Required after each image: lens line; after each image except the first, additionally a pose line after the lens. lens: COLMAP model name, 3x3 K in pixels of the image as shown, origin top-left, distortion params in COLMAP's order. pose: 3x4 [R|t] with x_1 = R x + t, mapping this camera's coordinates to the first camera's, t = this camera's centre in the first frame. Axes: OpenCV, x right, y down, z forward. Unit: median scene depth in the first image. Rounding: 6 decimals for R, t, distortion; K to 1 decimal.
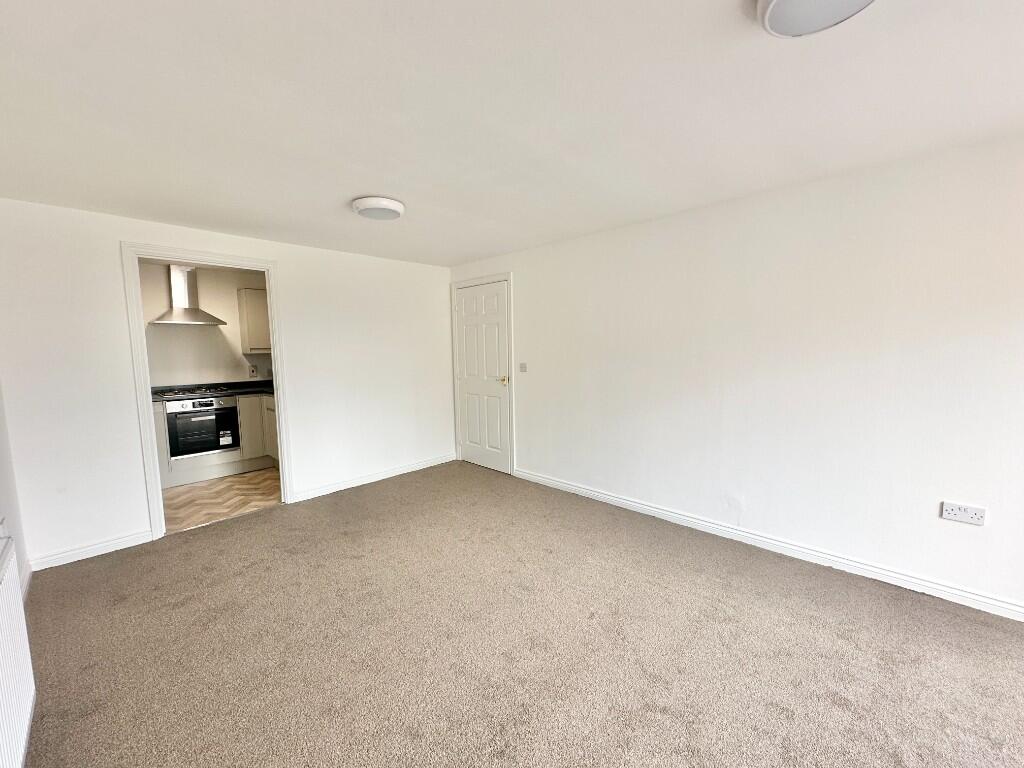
lens RADIAL K [[407.5, 0, 514.3], [0, 407.5, 385.7], [0, 0, 1]] dist [-0.001050, 0.000278]
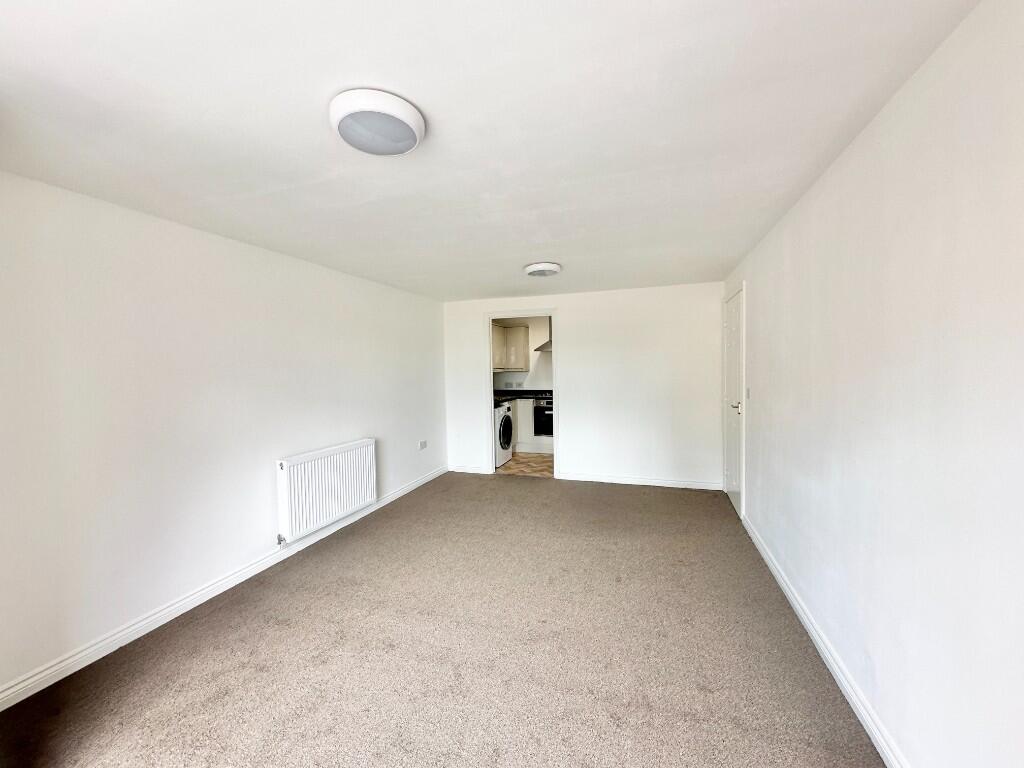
lens RADIAL K [[407.5, 0, 514.5], [0, 407.5, 382.8], [0, 0, 1]] dist [-0.001050, 0.000278]
pose [[0.435407, 0.046530, -0.899031, 0.771678], [-0.078089, 0.996851, 0.013774, -0.056615], [0.896841, 0.064207, 0.437669, 0.291370]]
